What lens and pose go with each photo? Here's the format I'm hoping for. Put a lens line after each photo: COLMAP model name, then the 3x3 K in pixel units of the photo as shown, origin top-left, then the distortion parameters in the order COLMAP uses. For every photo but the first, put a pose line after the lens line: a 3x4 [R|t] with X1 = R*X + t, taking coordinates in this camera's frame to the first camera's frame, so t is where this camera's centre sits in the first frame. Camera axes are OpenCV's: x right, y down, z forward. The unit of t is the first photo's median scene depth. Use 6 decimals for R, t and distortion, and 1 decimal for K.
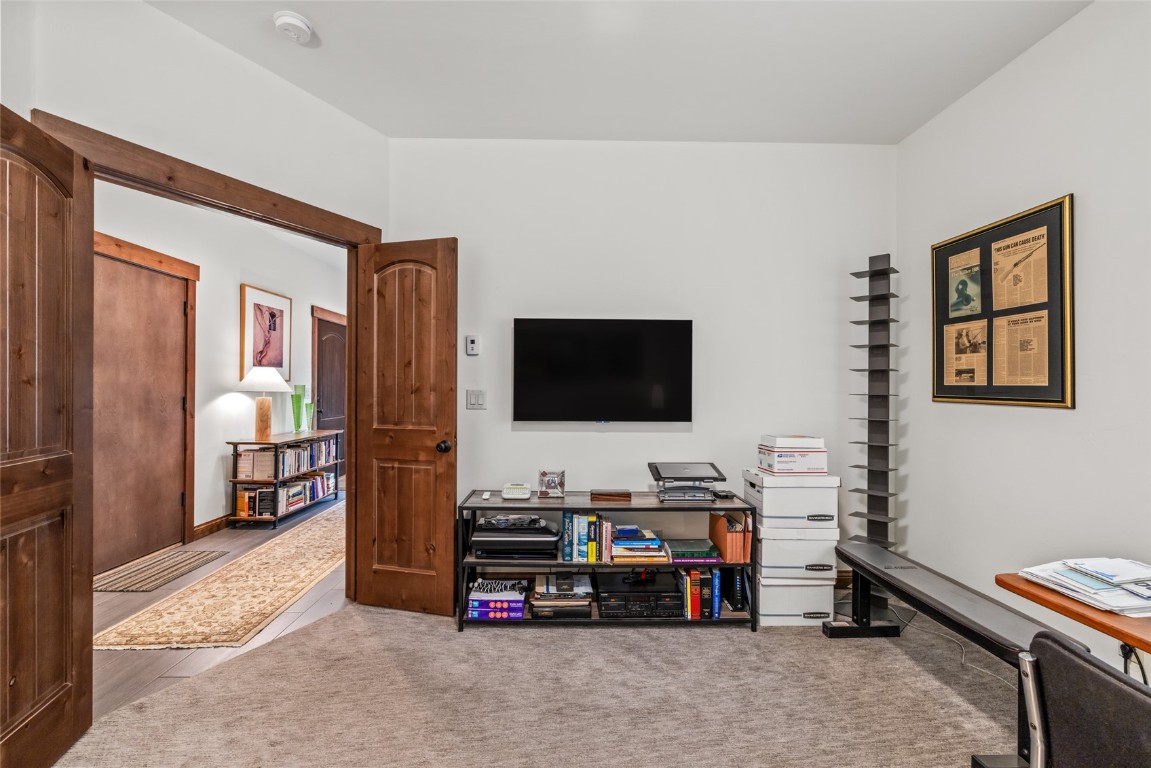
lens RADIAL K [[500.8, 0, 574.1], [0, 500.8, 382.3], [0, 0, 1]] dist [-0.000099, 0.000050]
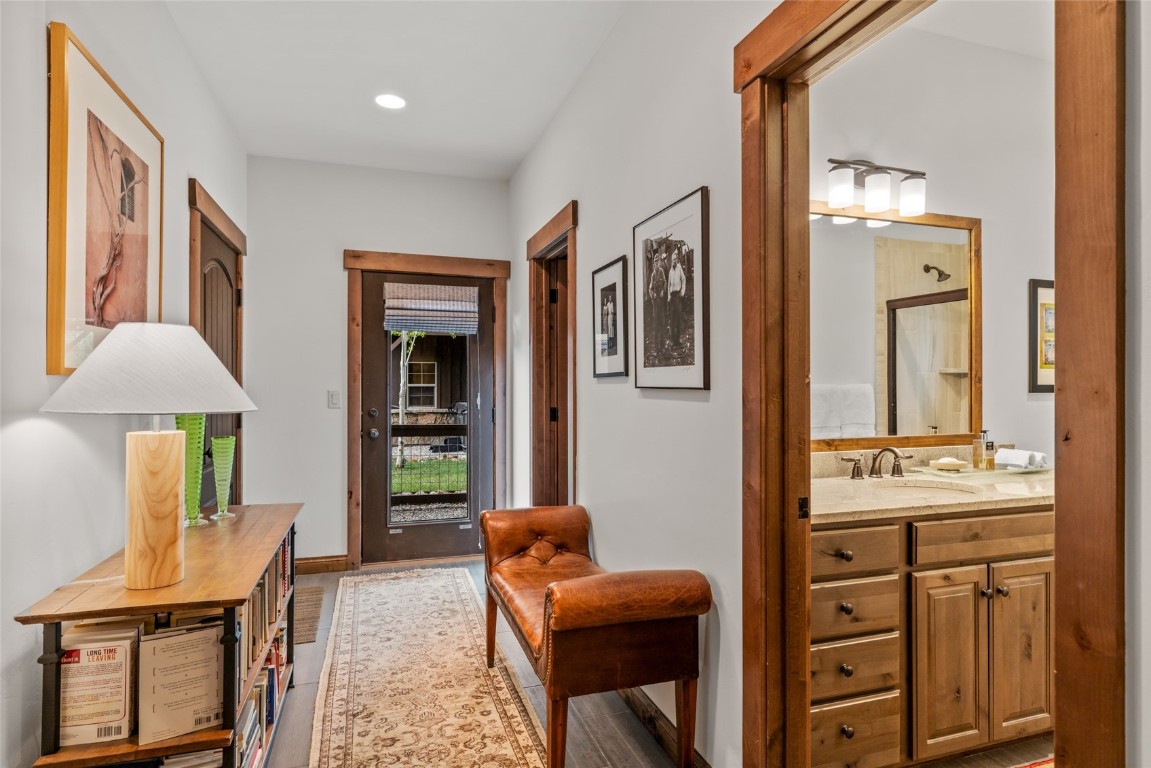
lens RADIAL K [[622.6, 0, 577.6], [0, 622.6, 384.7], [0, 0, 1]] dist [-0.003311, -0.001040]
pose [[0.953525, -0.000491, 0.301312, -0.456942], [-0.001272, 0.999983, 0.005653, 0.000837], [-0.301310, -0.005774, 0.953509, 0.544119]]
